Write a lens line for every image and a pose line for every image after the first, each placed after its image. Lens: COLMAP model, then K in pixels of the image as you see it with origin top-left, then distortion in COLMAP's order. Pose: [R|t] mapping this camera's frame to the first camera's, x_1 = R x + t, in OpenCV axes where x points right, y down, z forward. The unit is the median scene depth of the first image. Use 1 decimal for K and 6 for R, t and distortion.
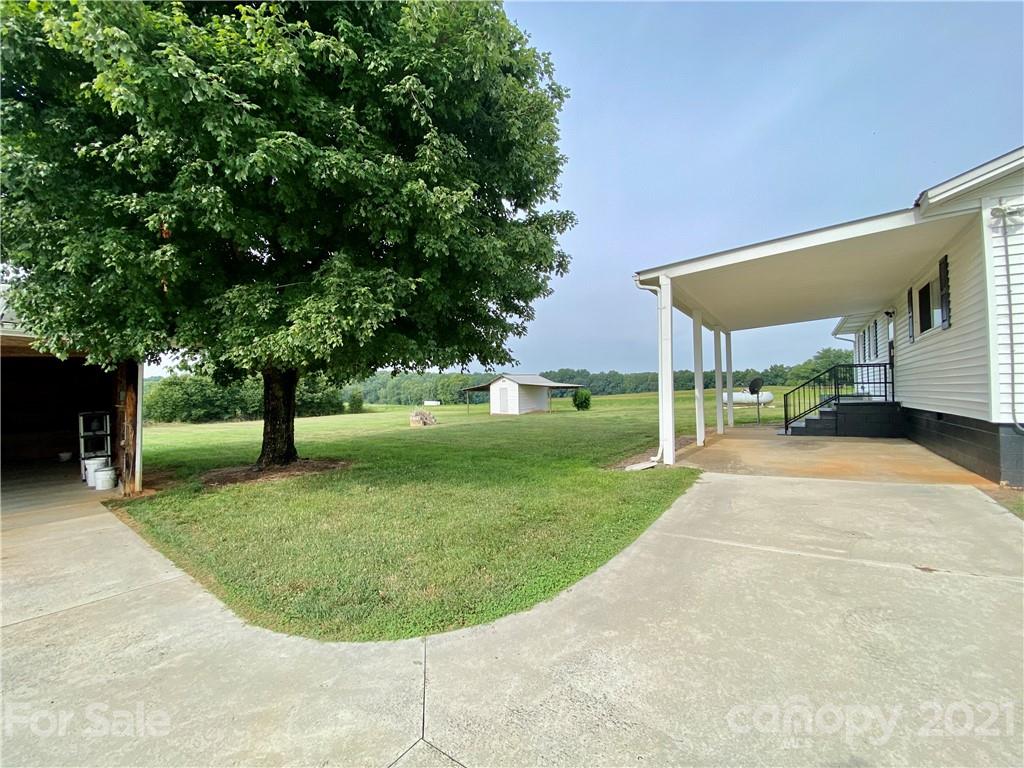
lens RADIAL K [[414.7, 0, 512.1], [0, 414.7, 382.1], [0, 0, 1]] dist [0.029110, -0.024611]
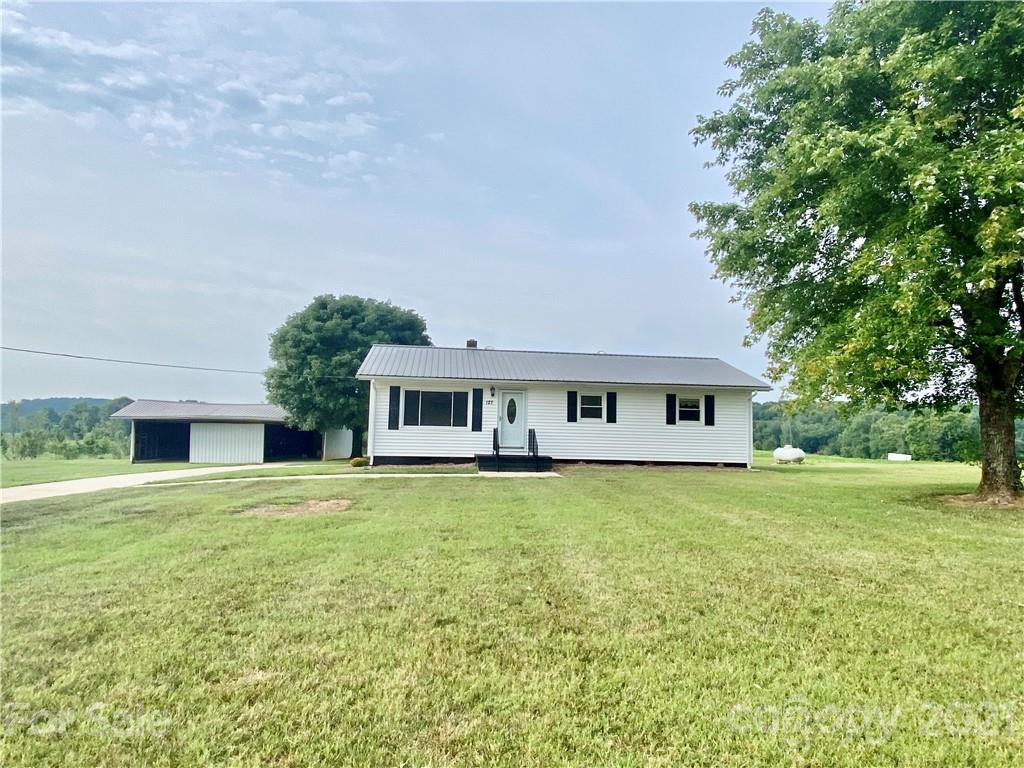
lens RADIAL K [[656.7, 0, 506.8], [0, 656.7, 387.0], [0, 0, 1]] dist [0.002597, -0.012322]
pose [[0.651006, -0.027966, -0.758557, 1.473052], [-0.007333, 0.999043, -0.043125, -0.050302], [0.759037, 0.033638, 0.650177, -0.493109]]
